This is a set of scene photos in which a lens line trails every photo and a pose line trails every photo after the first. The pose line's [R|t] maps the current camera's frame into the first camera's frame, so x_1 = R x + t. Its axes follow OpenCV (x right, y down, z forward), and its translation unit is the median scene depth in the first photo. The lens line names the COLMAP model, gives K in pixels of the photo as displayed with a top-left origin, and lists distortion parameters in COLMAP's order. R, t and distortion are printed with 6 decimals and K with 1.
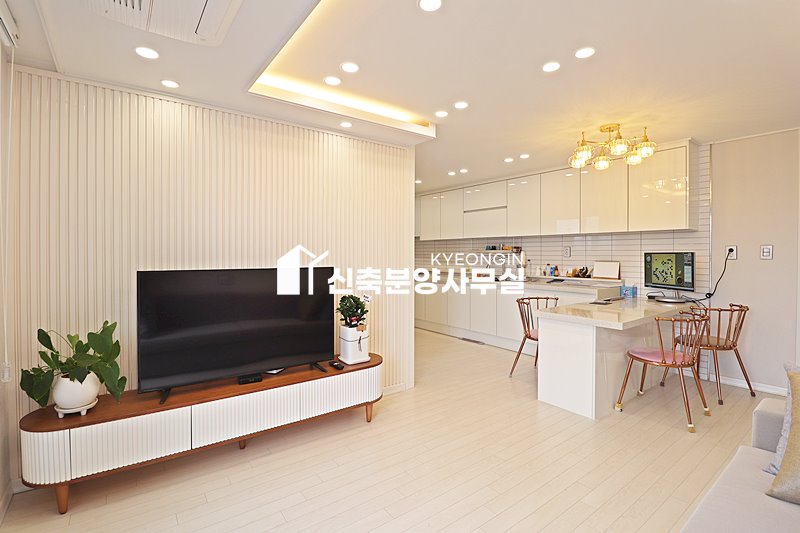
lens RADIAL K [[371.0, 0, 402.9], [0, 371.0, 258.8], [0, 0, 1]] dist [0.001455, -0.013411]
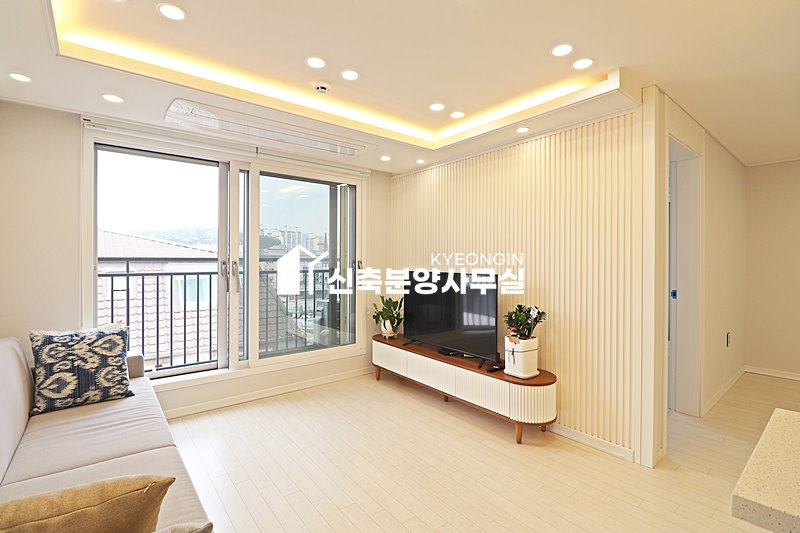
lens RADIAL K [[371.3, 0, 401.8], [0, 371.3, 257.3], [0, 0, 1]] dist [-0.000565, -0.012538]
pose [[0.035131, -0.006136, -0.999364, 0.653282], [-0.010821, 0.999920, -0.006520, -0.013806], [0.999324, 0.011043, 0.035062, 0.528210]]
